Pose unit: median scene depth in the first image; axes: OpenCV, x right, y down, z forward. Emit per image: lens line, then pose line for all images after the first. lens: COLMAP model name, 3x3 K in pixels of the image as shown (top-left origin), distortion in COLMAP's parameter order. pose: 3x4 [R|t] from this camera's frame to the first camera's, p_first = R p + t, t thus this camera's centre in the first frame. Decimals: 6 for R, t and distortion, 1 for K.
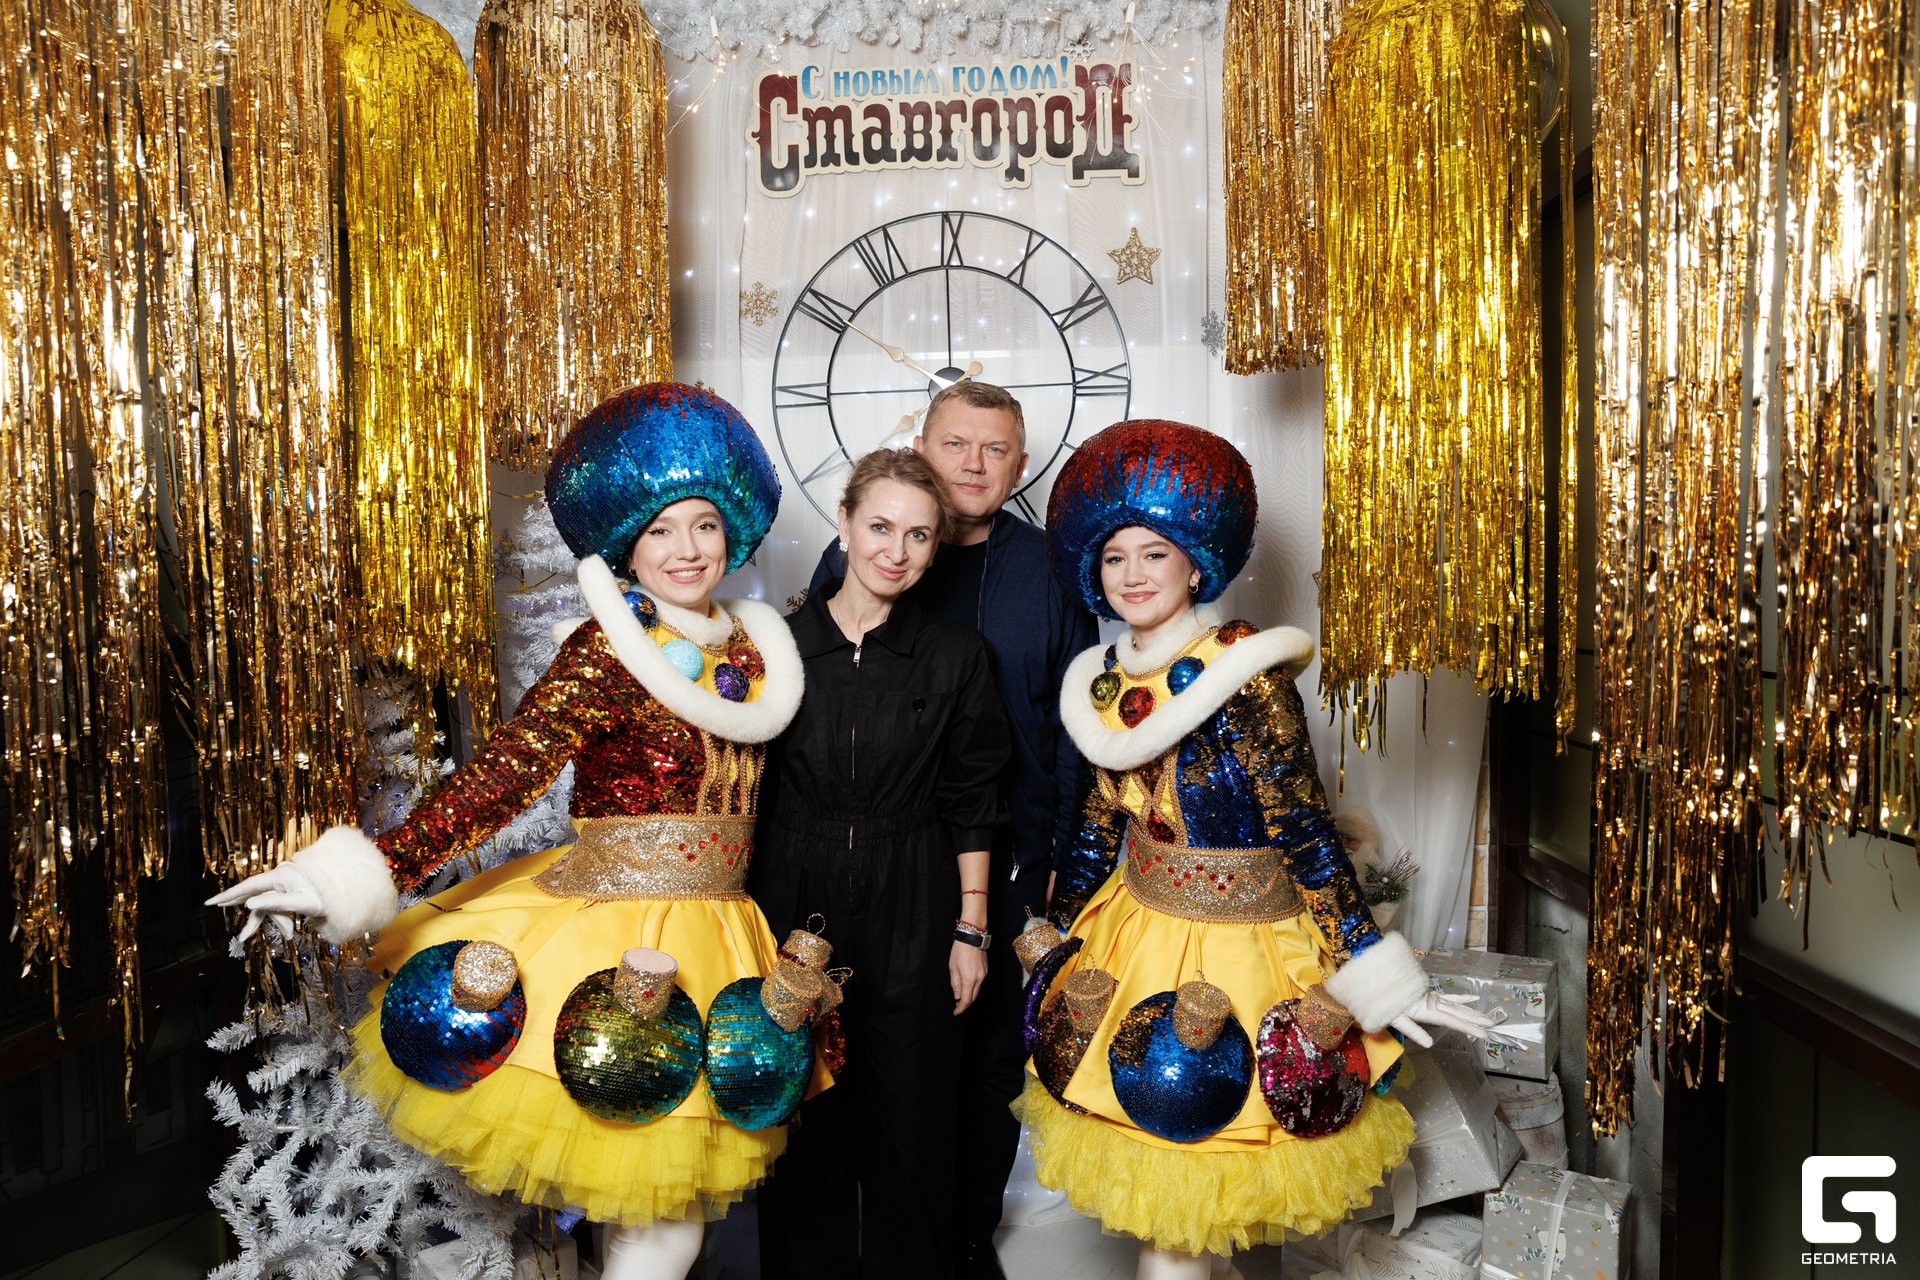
lens RADIAL K [[1330.2, 0, 953.7], [0, 1330.2, 662.3], [0, 0, 1]] dist [-0.094356, 0.030750]
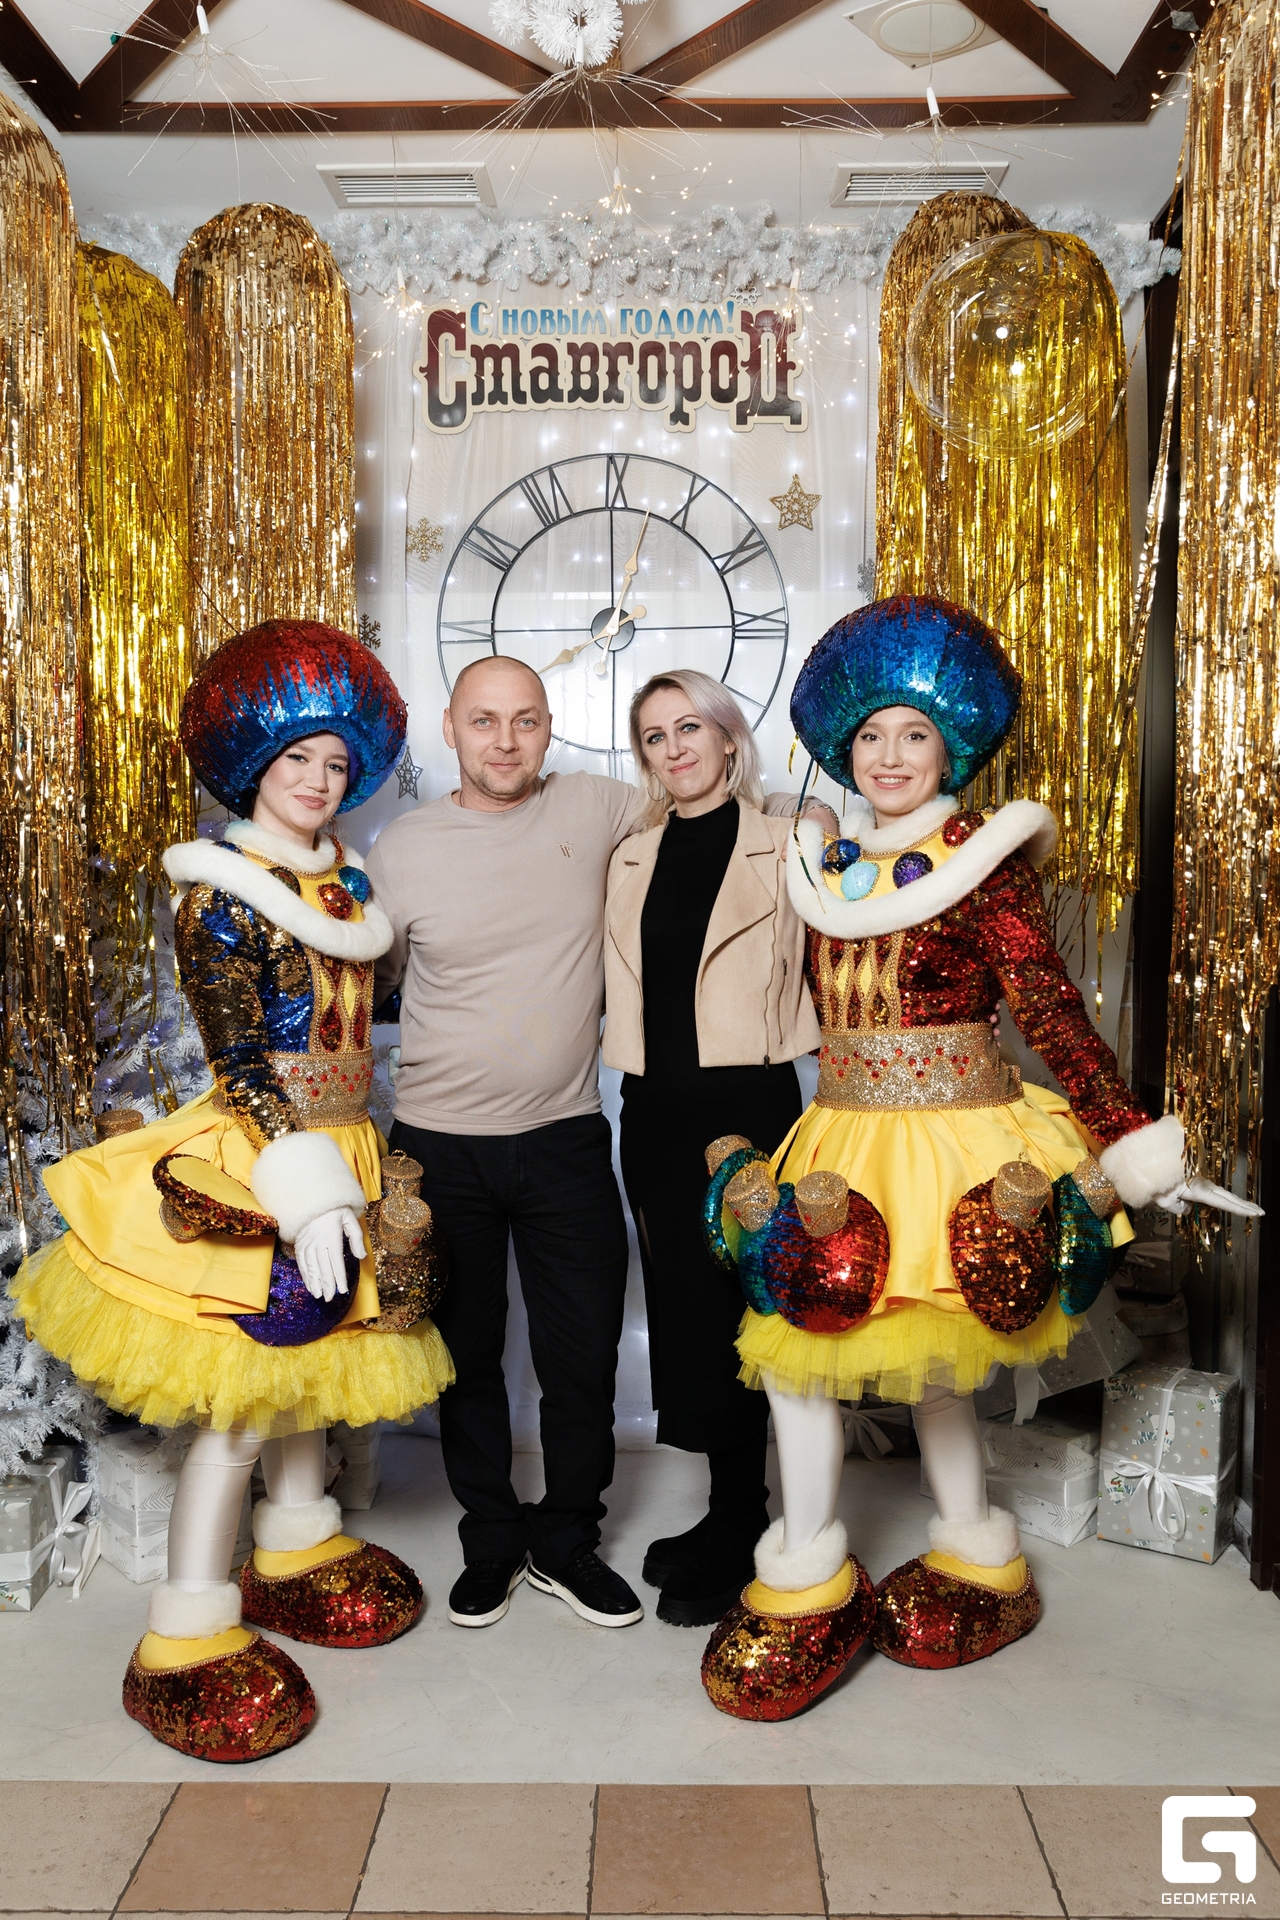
lens RADIAL K [[1623.6, 0, 636.1], [0, 1623.6, 960.5], [0, 0, 1]] dist [-0.068375, 0.090138]
pose [[0.999321, 0.016905, 0.032750, -0.021004], [-0.017229, 0.999805, 0.009654, 0.037305], [-0.032580, -0.010211, 0.999417, -0.252516]]
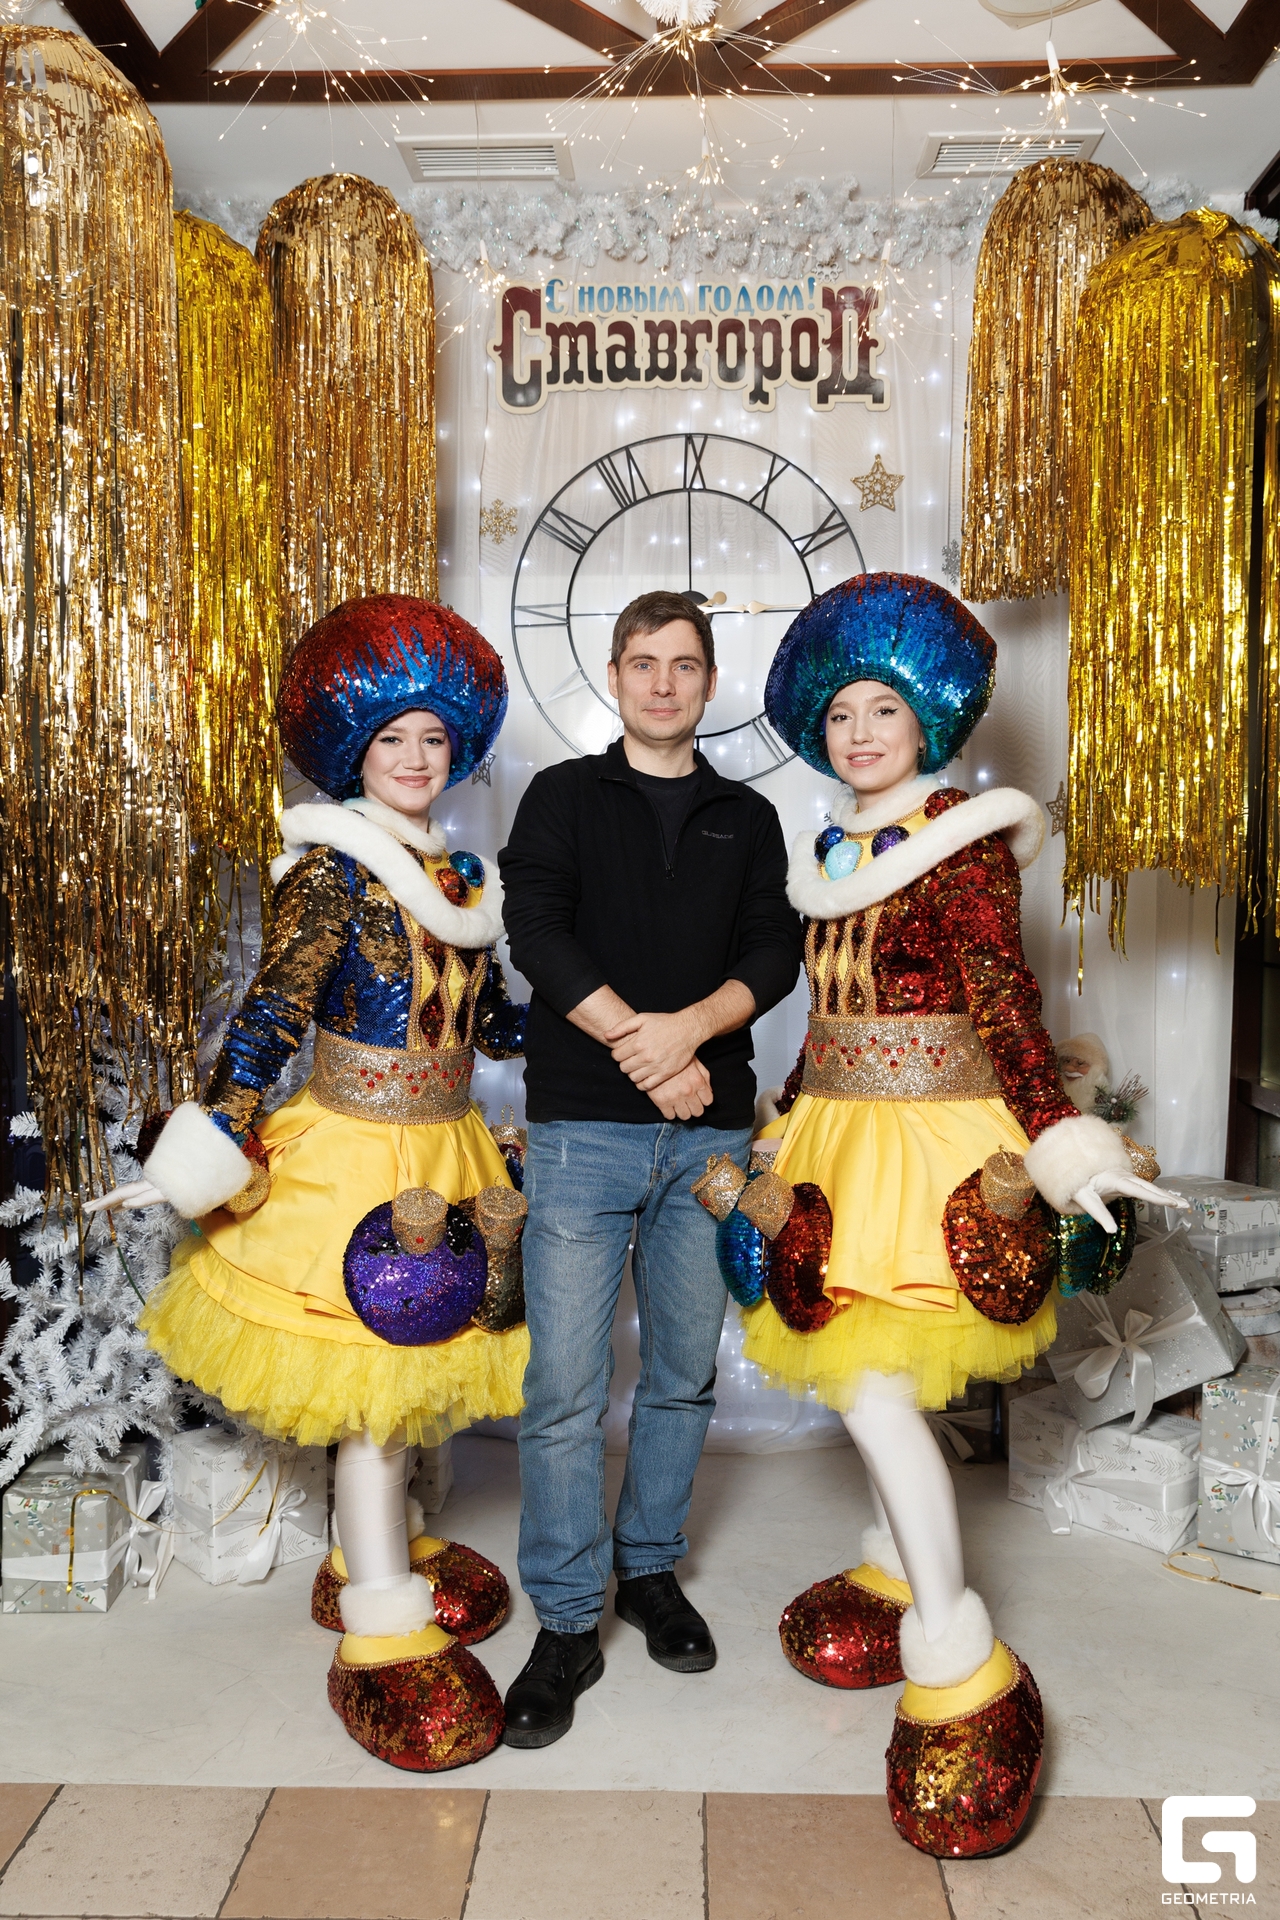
lens RADIAL K [[1643.8, 0, 644.4], [0, 1643.8, 956.0], [0, 0, 1]] dist [-0.049938, 0.077987]
pose [[0.999650, 0.019006, 0.018388, -0.055271], [-0.019098, 0.999806, 0.004855, 0.048187], [-0.018293, -0.005205, 0.999819, -0.241903]]
